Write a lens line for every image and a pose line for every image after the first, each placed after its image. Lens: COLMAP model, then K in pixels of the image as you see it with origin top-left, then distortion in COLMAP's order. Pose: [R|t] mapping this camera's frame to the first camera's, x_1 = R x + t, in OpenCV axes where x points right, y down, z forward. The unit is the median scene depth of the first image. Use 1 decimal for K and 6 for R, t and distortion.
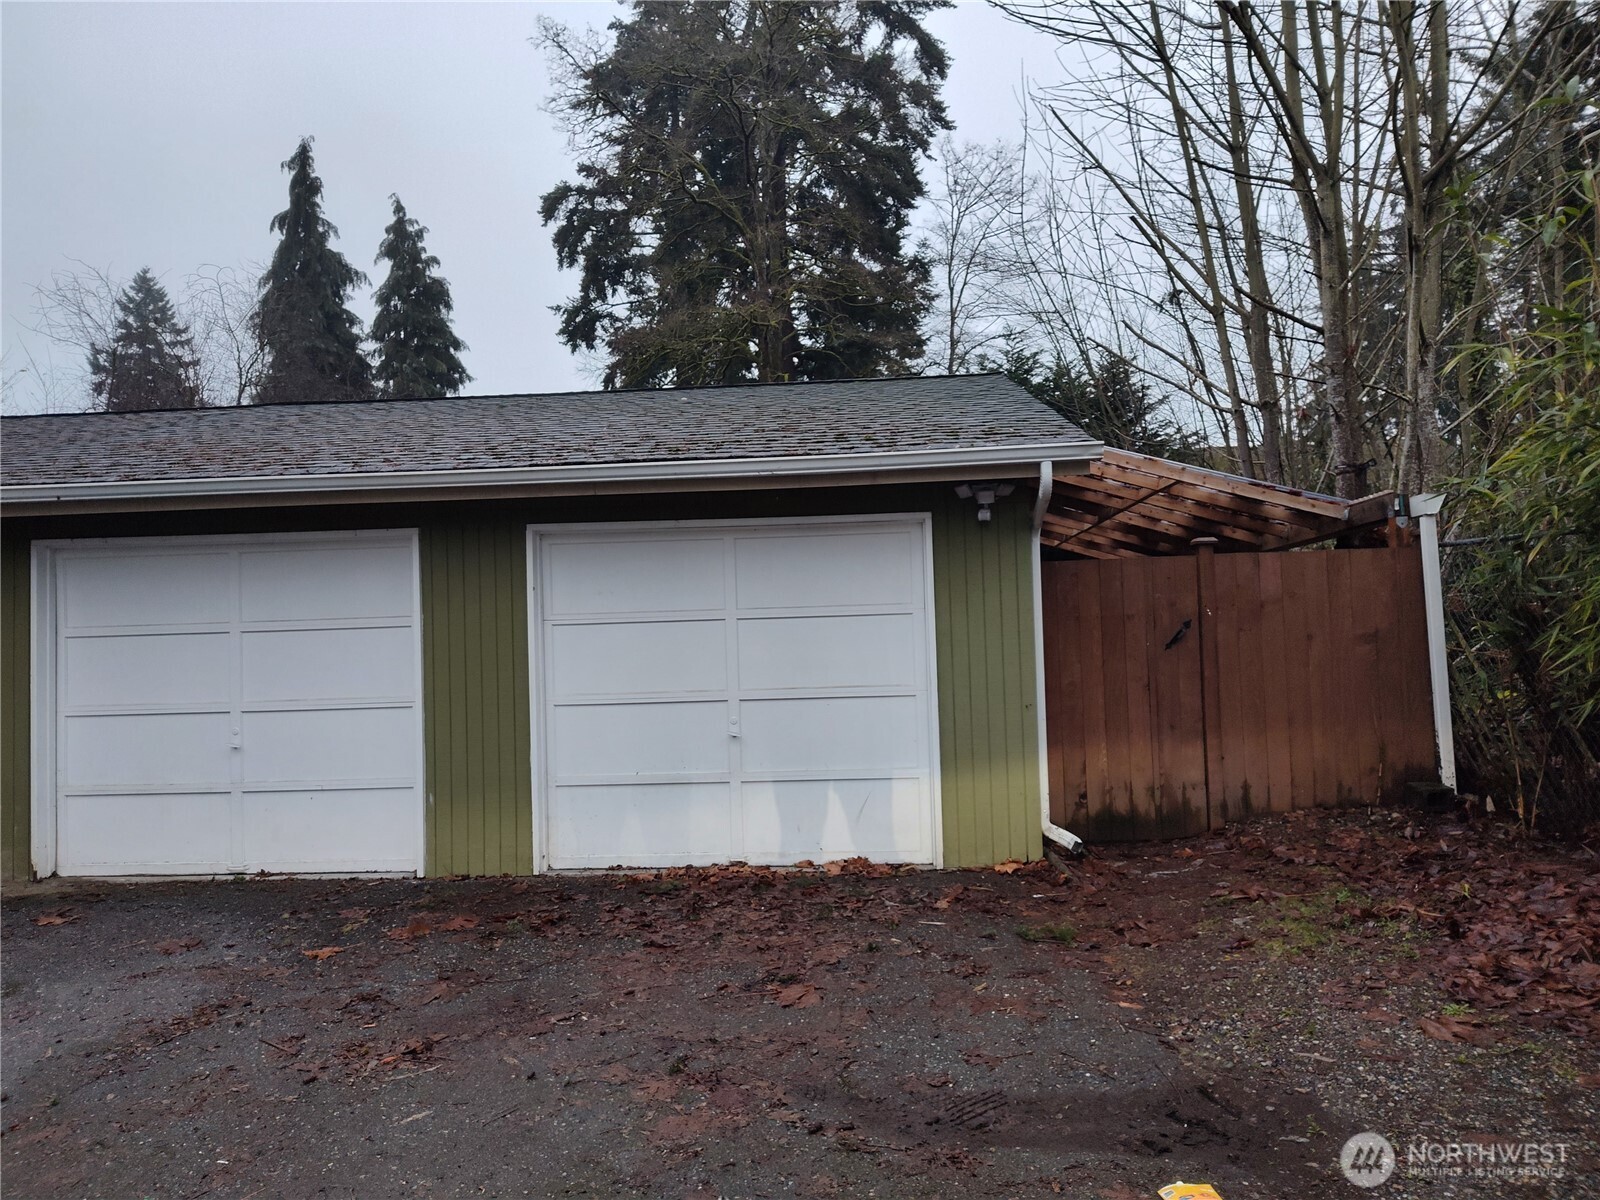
lens RADIAL K [[1116.3, 0, 791.4], [0, 1116.3, 590.6], [0, 0, 1]] dist [0.078013, -0.110505]
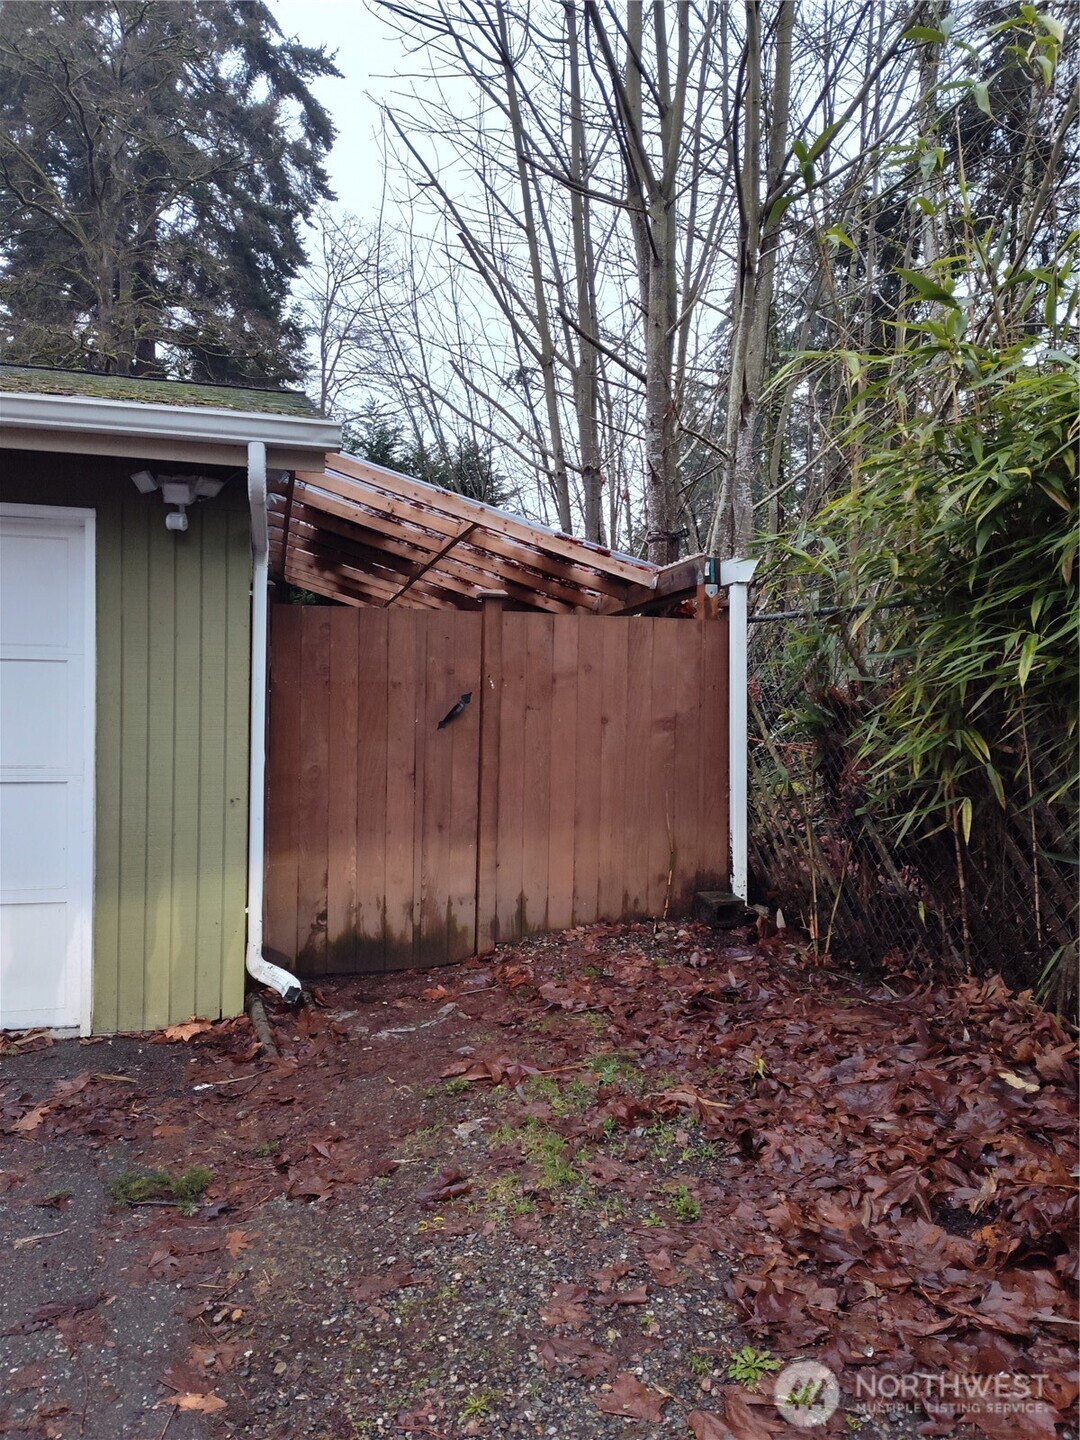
lens RADIAL K [[1004.6, 0, 540.2], [0, 1004.6, 725.6], [0, 0, 1]] dist [0.078013, -0.110505]
pose [[0.942731, 0.040050, 0.331140, 0.140124], [-0.057864, 0.997349, 0.044110, 0.012603], [-0.328495, -0.060745, 0.942550, 0.262757]]
